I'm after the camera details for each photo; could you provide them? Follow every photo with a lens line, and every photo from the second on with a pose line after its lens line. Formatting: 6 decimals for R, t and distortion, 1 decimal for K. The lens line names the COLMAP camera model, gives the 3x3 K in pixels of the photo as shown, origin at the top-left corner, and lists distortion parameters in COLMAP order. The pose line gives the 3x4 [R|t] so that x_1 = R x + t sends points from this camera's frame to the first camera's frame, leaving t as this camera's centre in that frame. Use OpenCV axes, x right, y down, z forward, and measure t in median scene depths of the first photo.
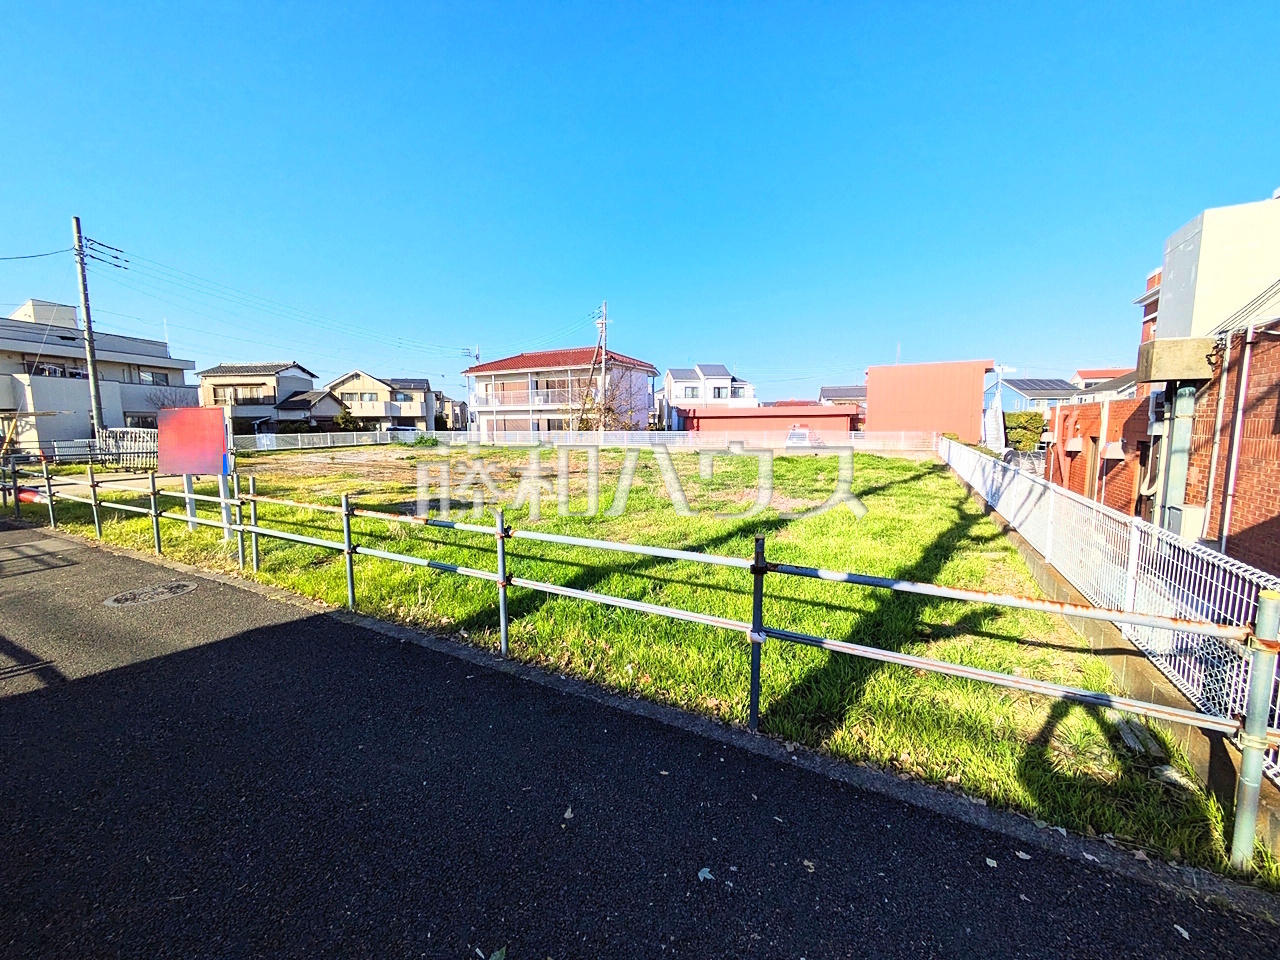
lens RADIAL K [[506.4, 0, 641.3], [0, 506.4, 477.3], [0, 0, 1]] dist [-0.000518, 0.001248]
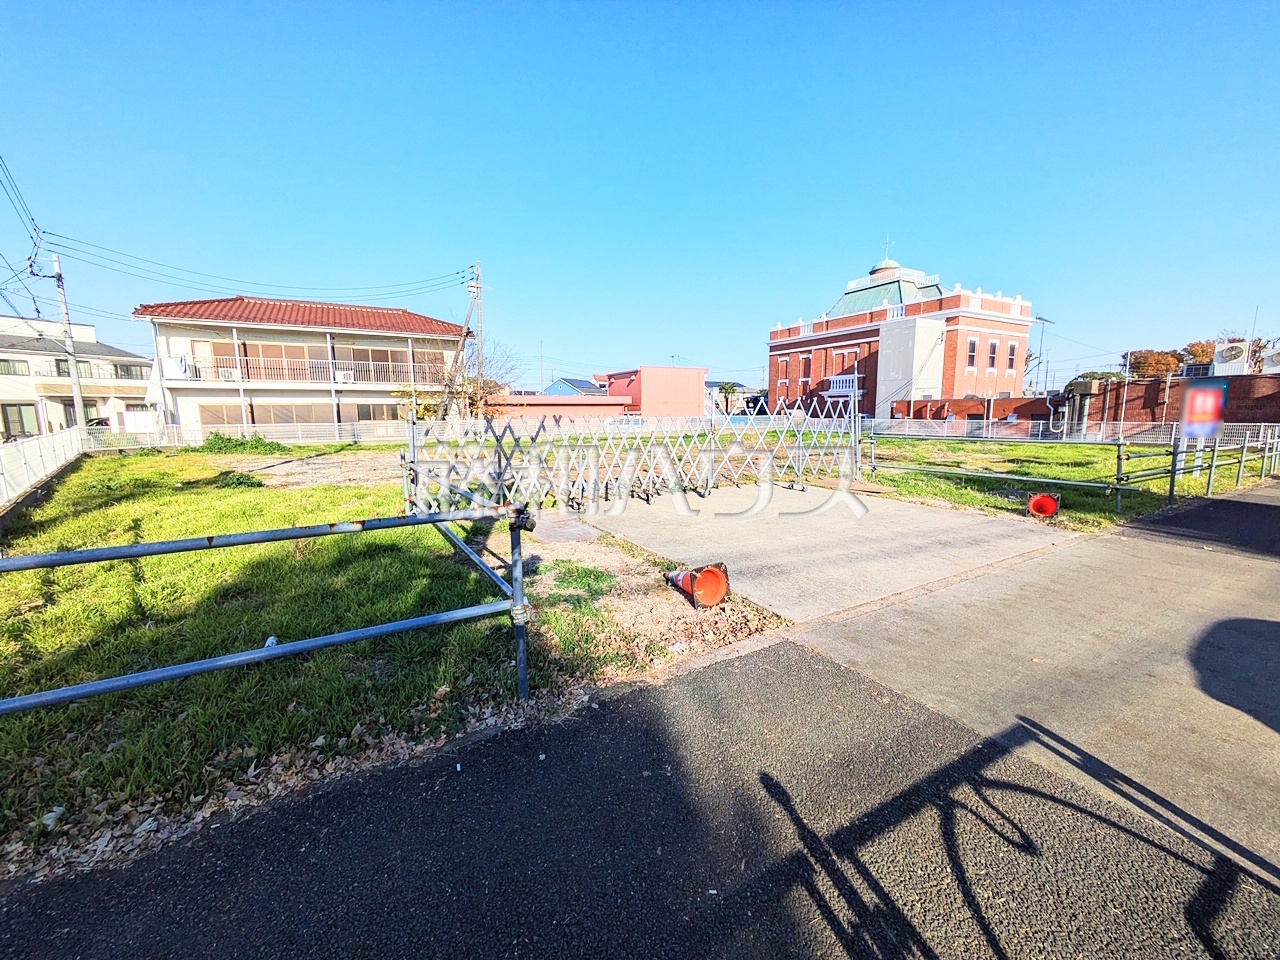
lens RADIAL K [[506.4, 0, 640.8], [0, 506.4, 481.4], [0, 0, 1]] dist [-0.000518, 0.001248]
pose [[0.526505, -0.114546, 0.842420, -0.697735], [0.094538, 0.992625, 0.075884, -0.032160], [-0.844900, 0.039687, 0.533450, 0.372004]]
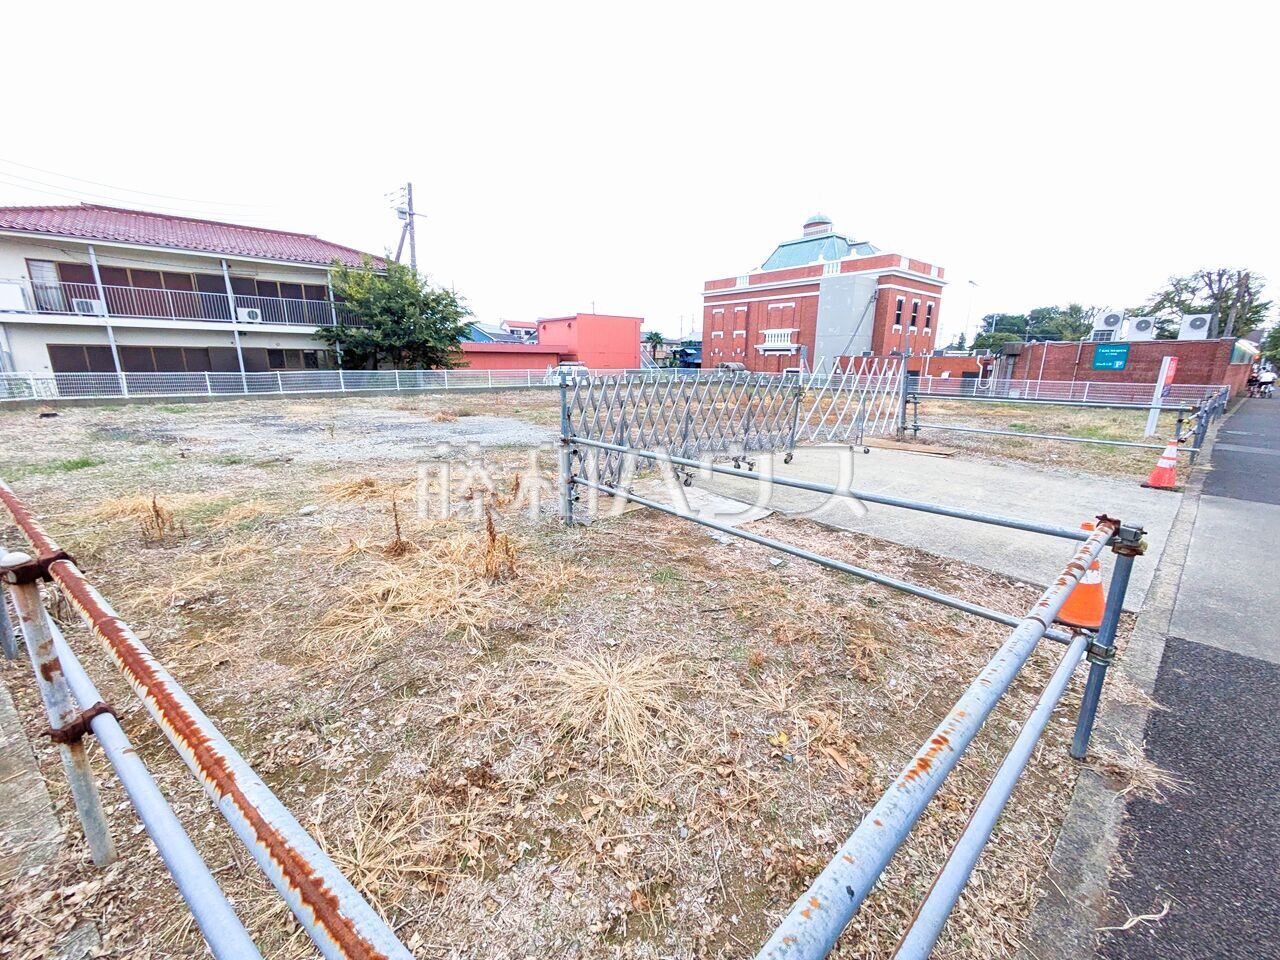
lens RADIAL K [[506.4, 0, 642.2], [0, 506.4, 479.8], [0, 0, 1]] dist [-0.000518, 0.001248]
pose [[0.355632, -0.205522, 0.911749, -0.719293], [0.087624, 0.978558, 0.186403, -0.046757], [-0.930509, 0.013600, 0.366015, 0.466621]]
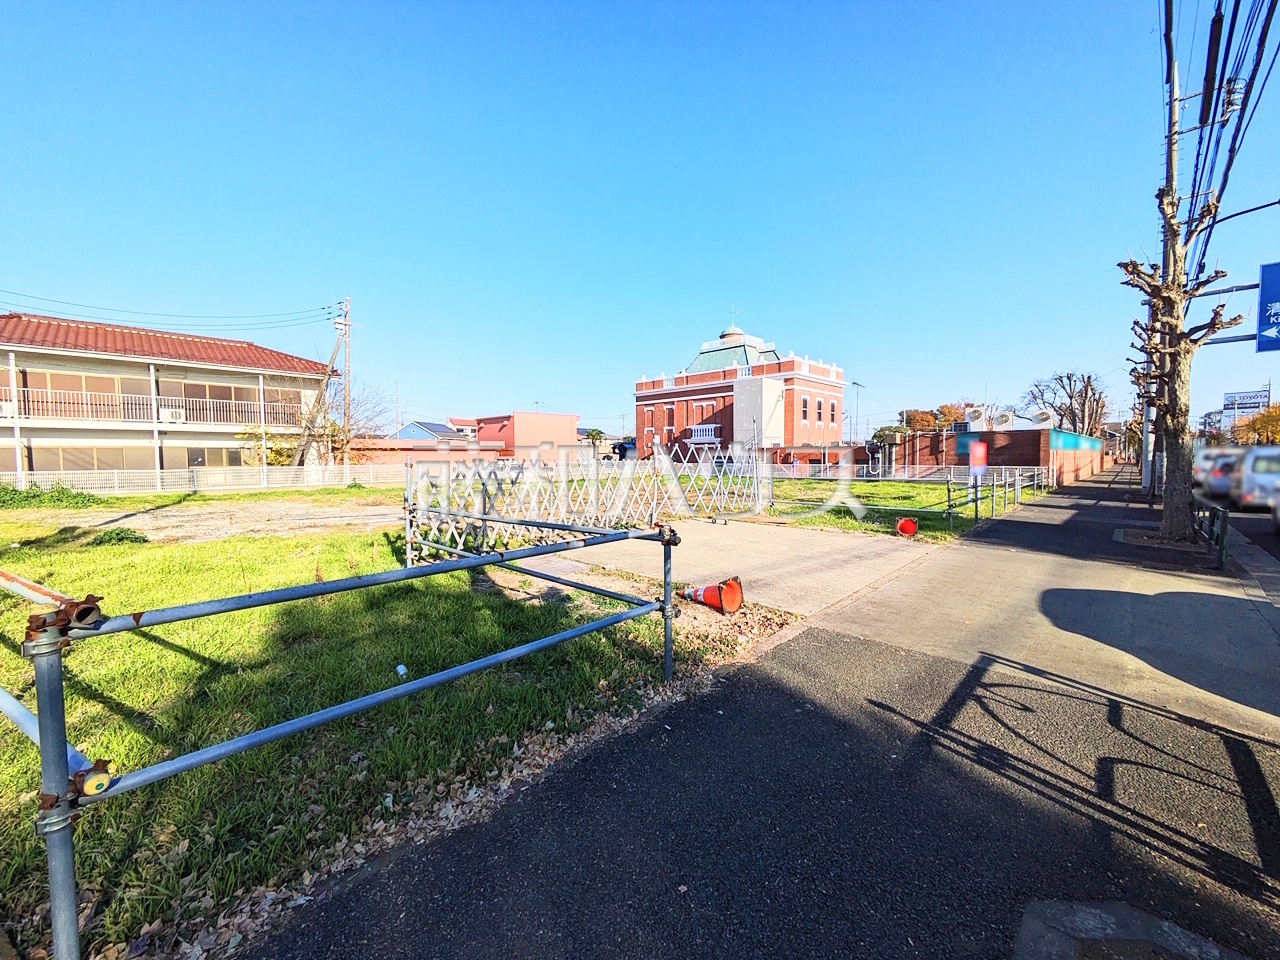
lens RADIAL K [[506.4, 0, 641.8], [0, 506.4, 482.8], [0, 0, 1]] dist [-0.000518, 0.001248]
pose [[0.266791, -0.046459, 0.962634, -0.743059], [0.105870, 0.994205, 0.018641, -0.035585], [-0.957922, 0.096940, 0.270163, 0.408131]]
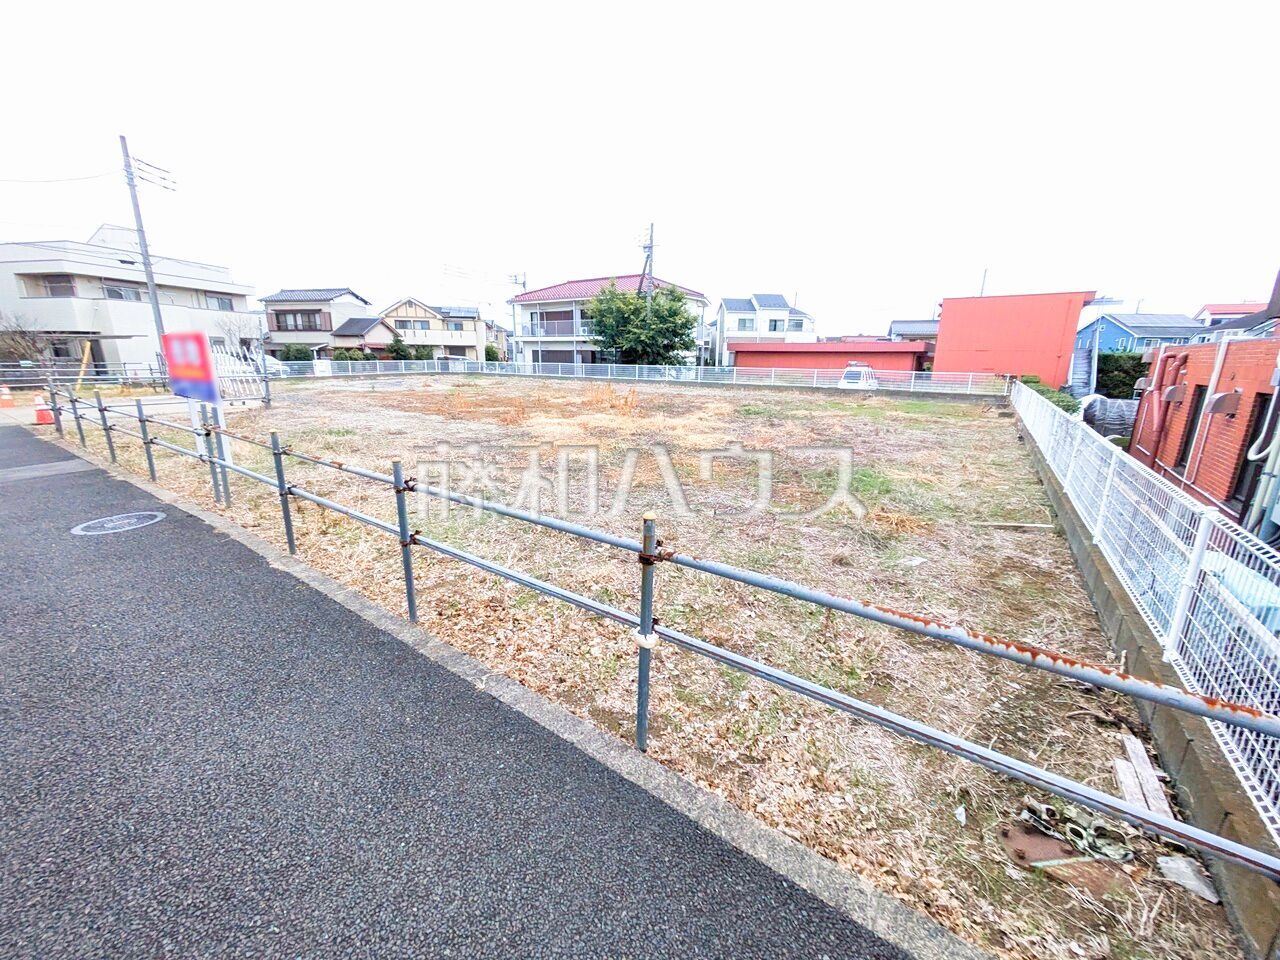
lens RADIAL K [[506.4, 0, 642.1], [0, 506.4, 478.4], [0, 0, 1]] dist [-0.000518, 0.001248]
pose [[0.993847, 0.044350, -0.101491, 0.025445], [-0.030820, 0.990878, 0.131192, -0.003390], [0.106383, -0.127257, 0.986148, 0.021590]]
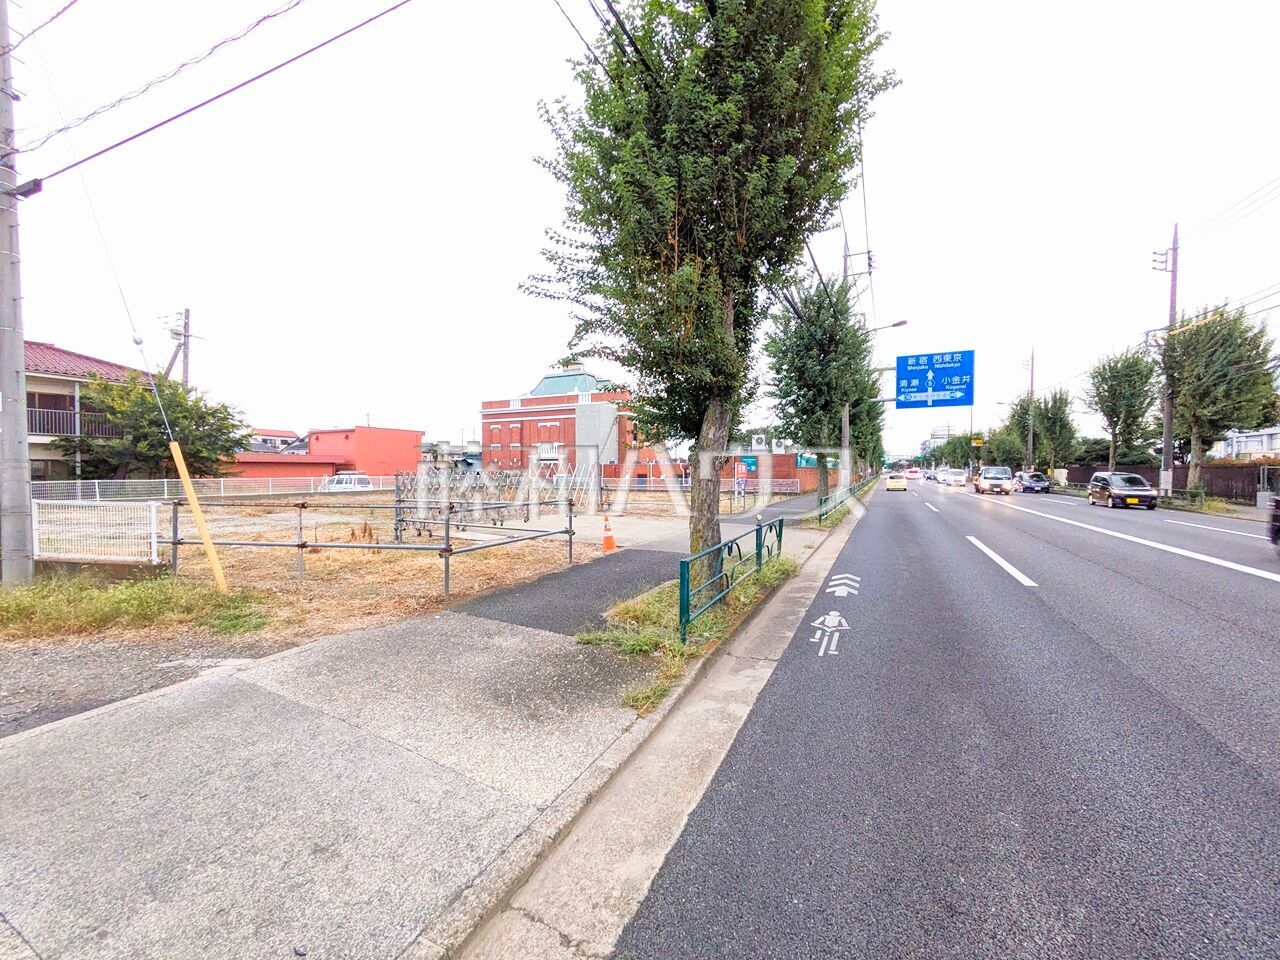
lens RADIAL K [[506.4, 0, 643.7], [0, 506.4, 477.7], [0, 0, 1]] dist [-0.000518, 0.001248]
pose [[-0.051918, -0.007857, 0.998620, -0.907751], [0.107072, 0.994161, 0.013388, -0.034448], [-0.992895, 0.107619, -0.050774, 0.407189]]
